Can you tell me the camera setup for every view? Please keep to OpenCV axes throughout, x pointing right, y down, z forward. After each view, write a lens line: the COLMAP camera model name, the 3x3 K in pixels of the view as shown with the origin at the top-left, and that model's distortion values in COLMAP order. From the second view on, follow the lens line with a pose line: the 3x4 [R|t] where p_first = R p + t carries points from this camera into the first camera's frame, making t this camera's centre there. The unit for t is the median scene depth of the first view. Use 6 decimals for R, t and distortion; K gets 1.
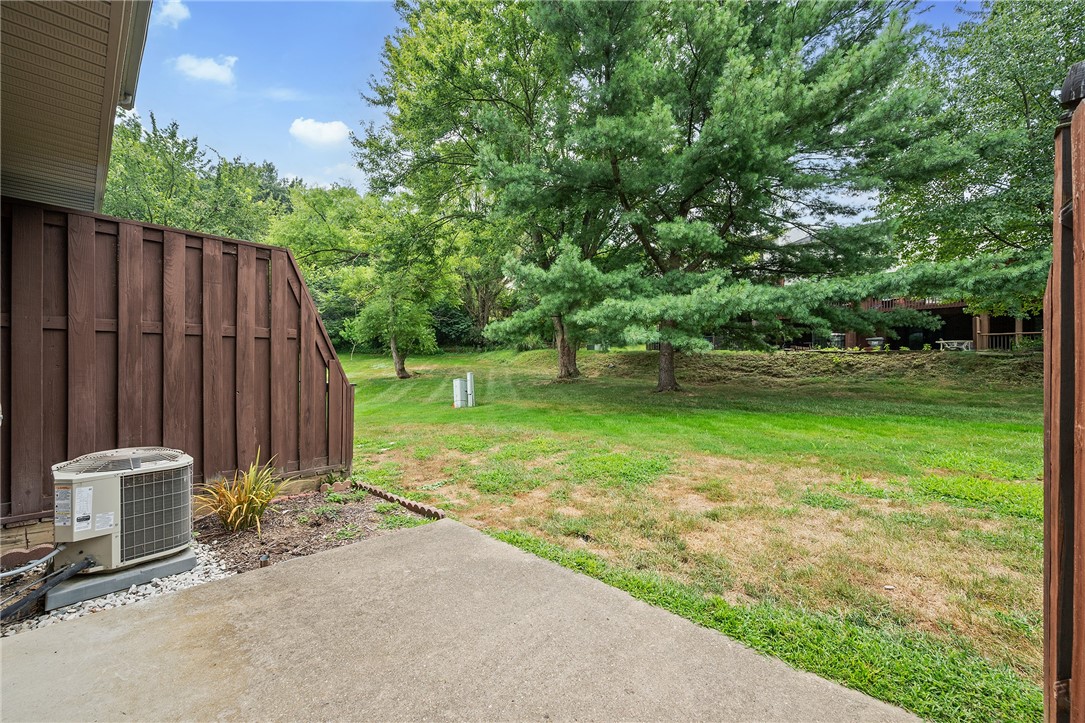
lens RADIAL K [[424.7, 0, 538.0], [0, 424.7, 365.0], [0, 0, 1]] dist [0.000700, -0.000414]
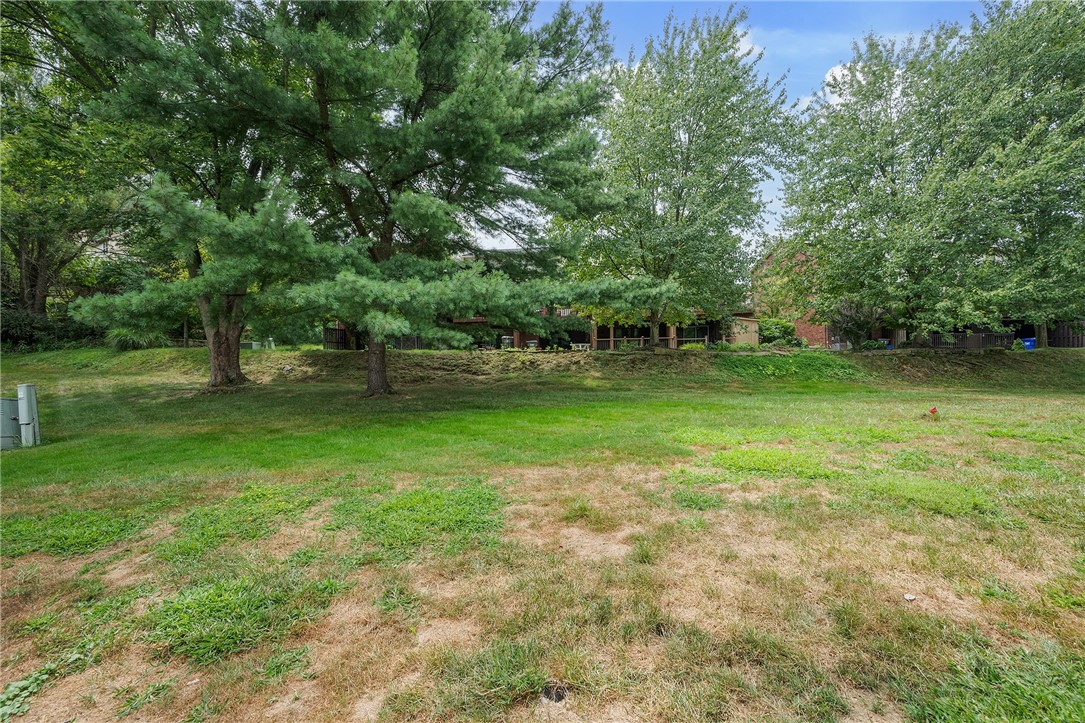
lens RADIAL K [[424.7, 0, 540.8], [0, 424.7, 360.7], [0, 0, 1]] dist [0.000700, -0.000414]
pose [[0.727335, -0.010613, 0.686201, -0.054248], [0.020709, 0.999764, -0.006488, 0.004202], [-0.685970, 0.018930, 0.727383, 0.146109]]
